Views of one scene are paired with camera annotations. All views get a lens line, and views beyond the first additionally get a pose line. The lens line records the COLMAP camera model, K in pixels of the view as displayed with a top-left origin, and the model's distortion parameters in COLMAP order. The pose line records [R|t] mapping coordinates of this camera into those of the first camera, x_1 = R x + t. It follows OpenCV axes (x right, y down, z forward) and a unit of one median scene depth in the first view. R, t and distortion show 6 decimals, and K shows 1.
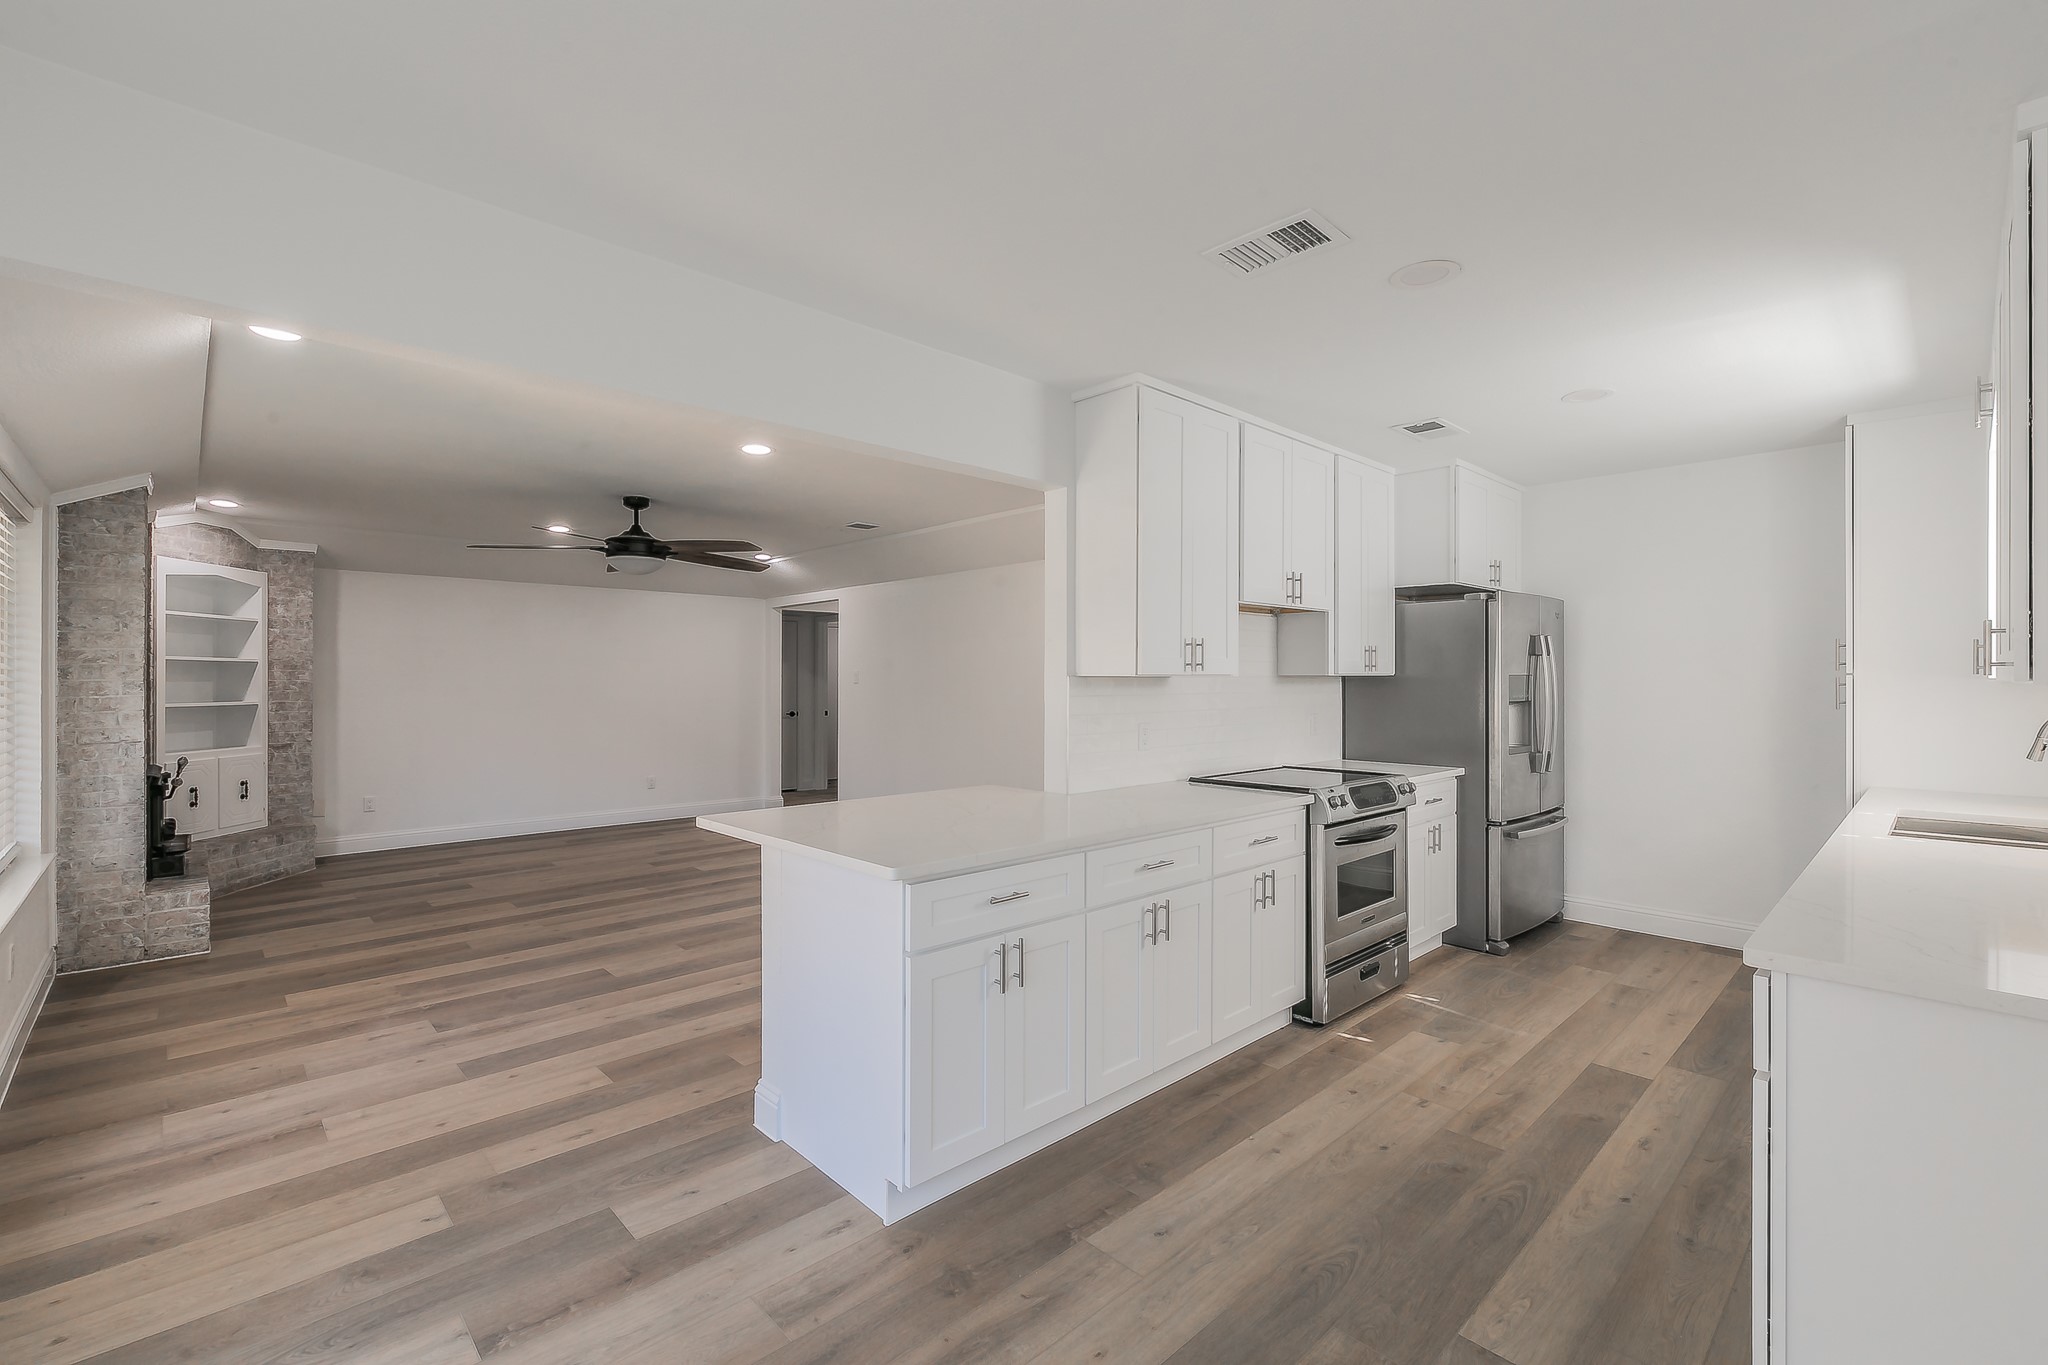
lens RADIAL K [[881.0, 0, 1026.1], [0, 881.0, 678.9], [0, 0, 1]] dist [0.000077, -0.000210]
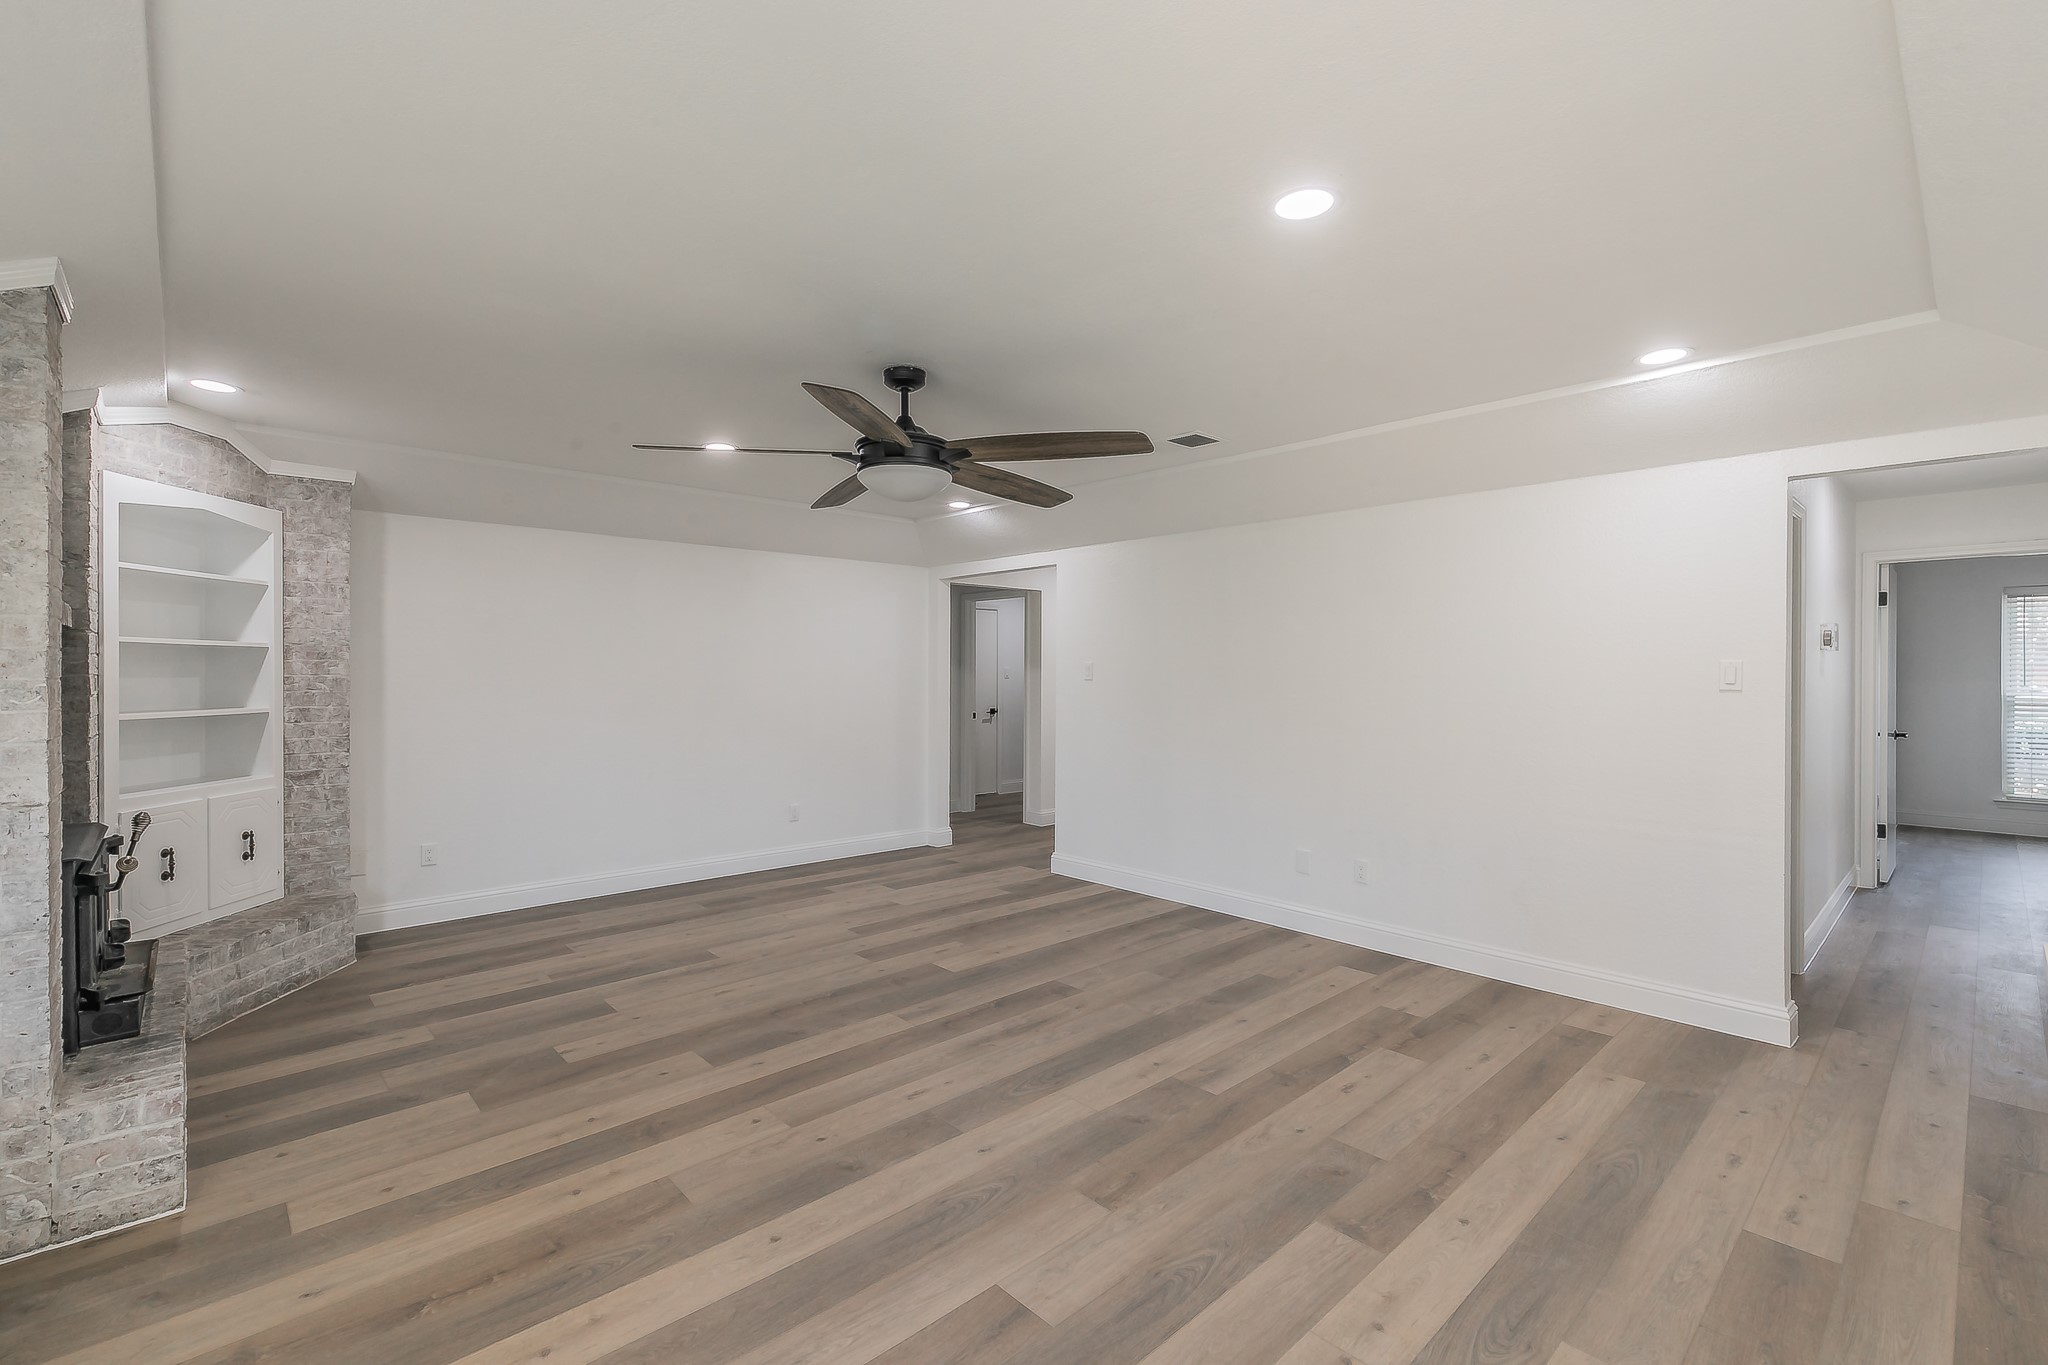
lens RADIAL K [[888.5, 0, 1021.8], [0, 888.5, 676.8], [0, 0, 1]] dist [-0.000058, 0.000035]
pose [[0.999964, 0.002263, -0.008235, -0.327887], [-0.002202, 0.999970, 0.007467, -0.003752], [0.008252, -0.007449, 0.999938, 0.368265]]
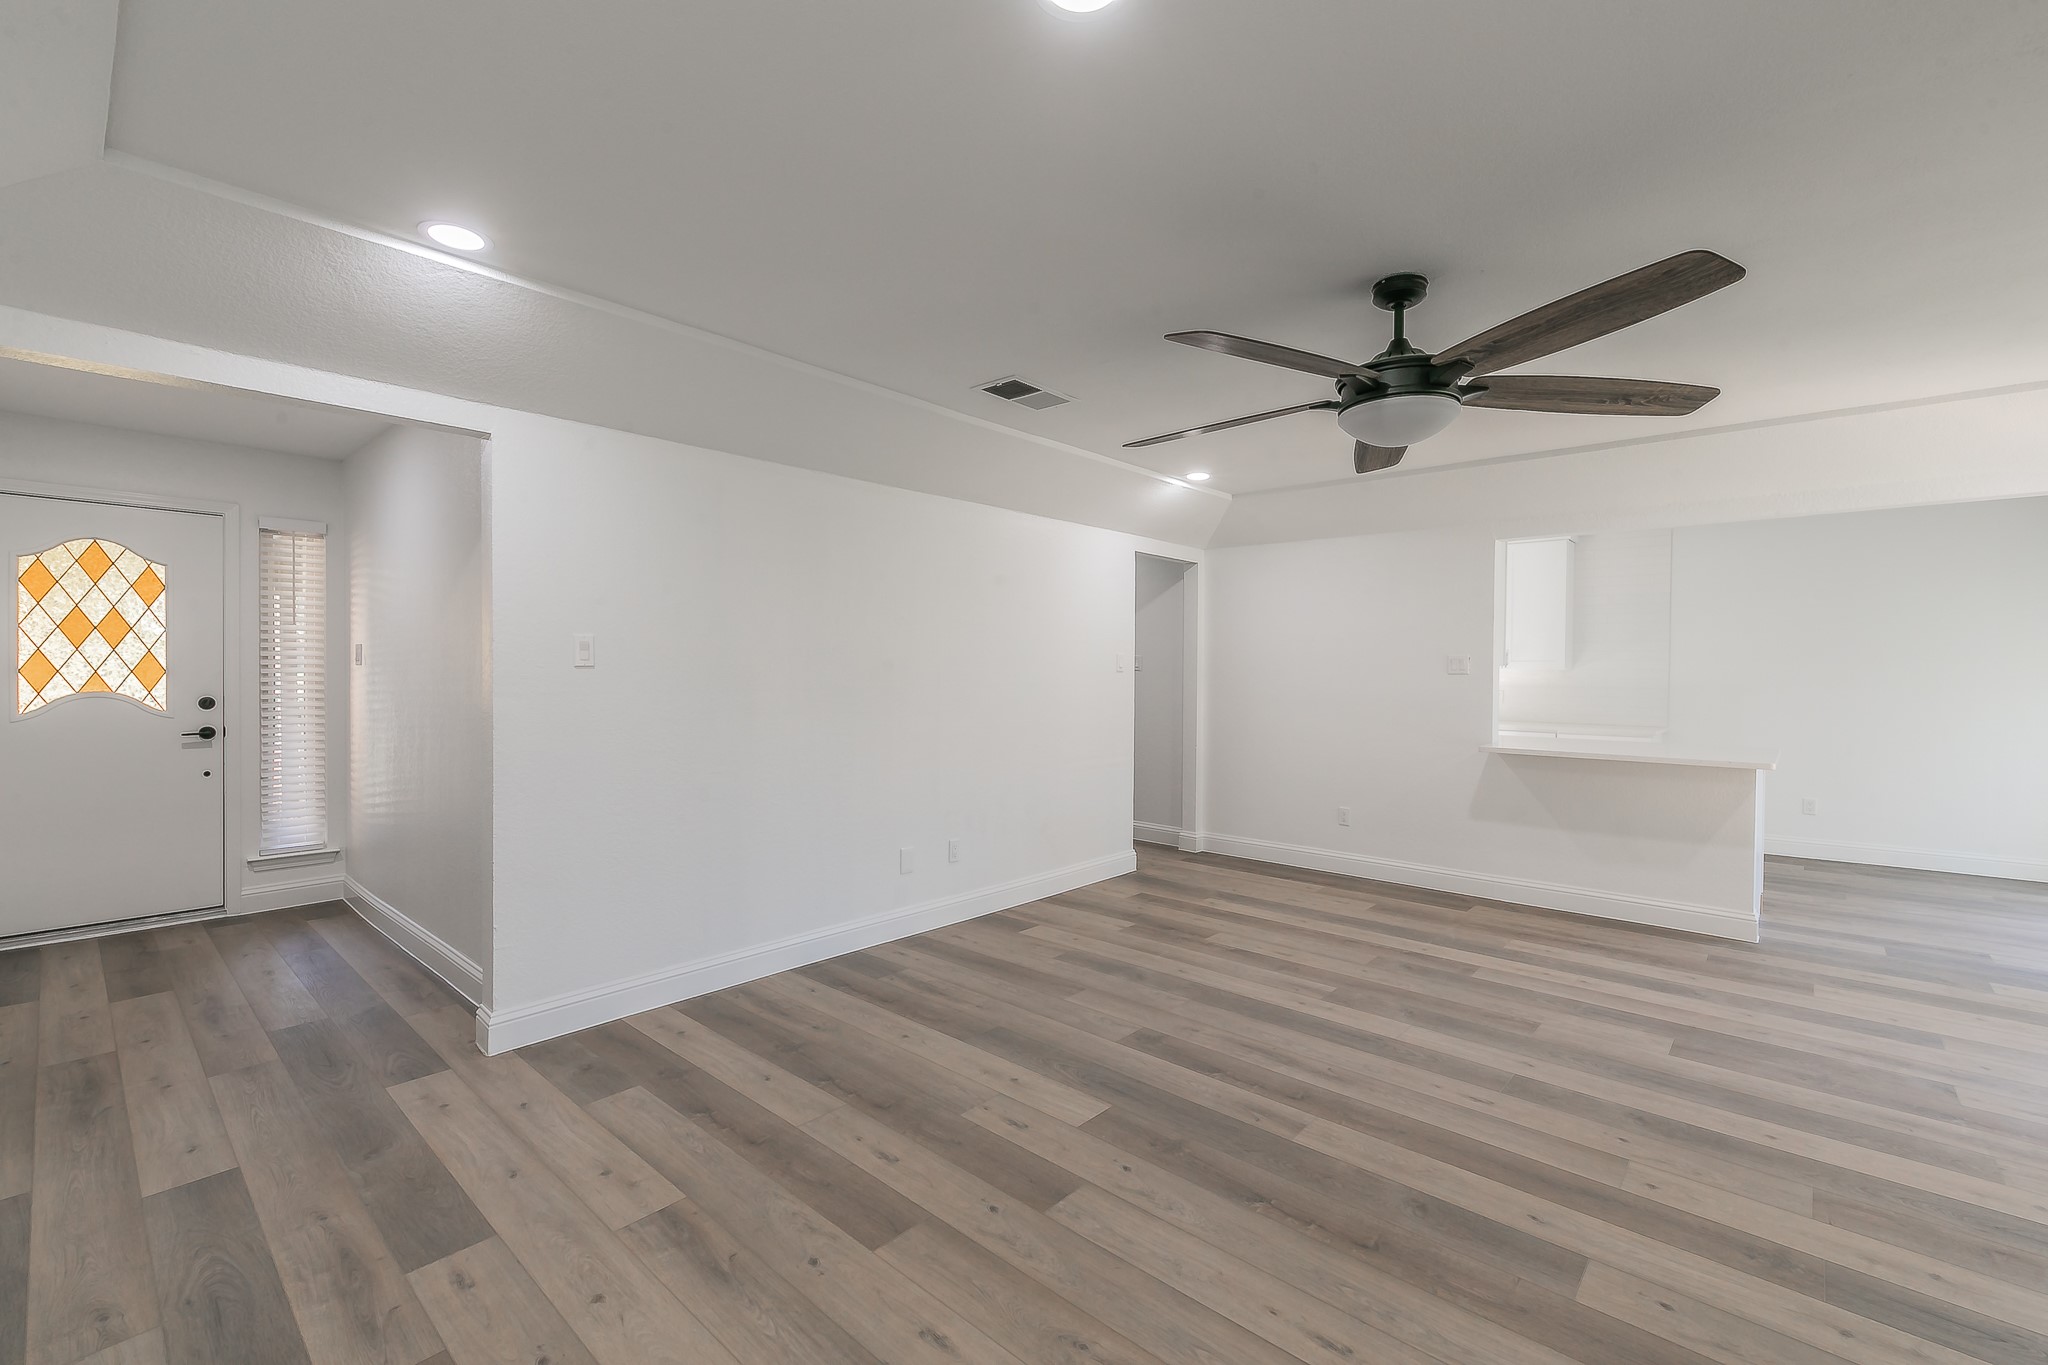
lens RADIAL K [[881.0, 0, 1026.1], [0, 881.0, 678.9], [0, 0, 1]] dist [0.000077, -0.000210]
pose [[-0.079616, -0.013290, 0.996737, -0.834129], [-0.008499, 0.999884, 0.012653, 0.004189], [-0.996789, -0.007464, -0.079719, 1.137976]]
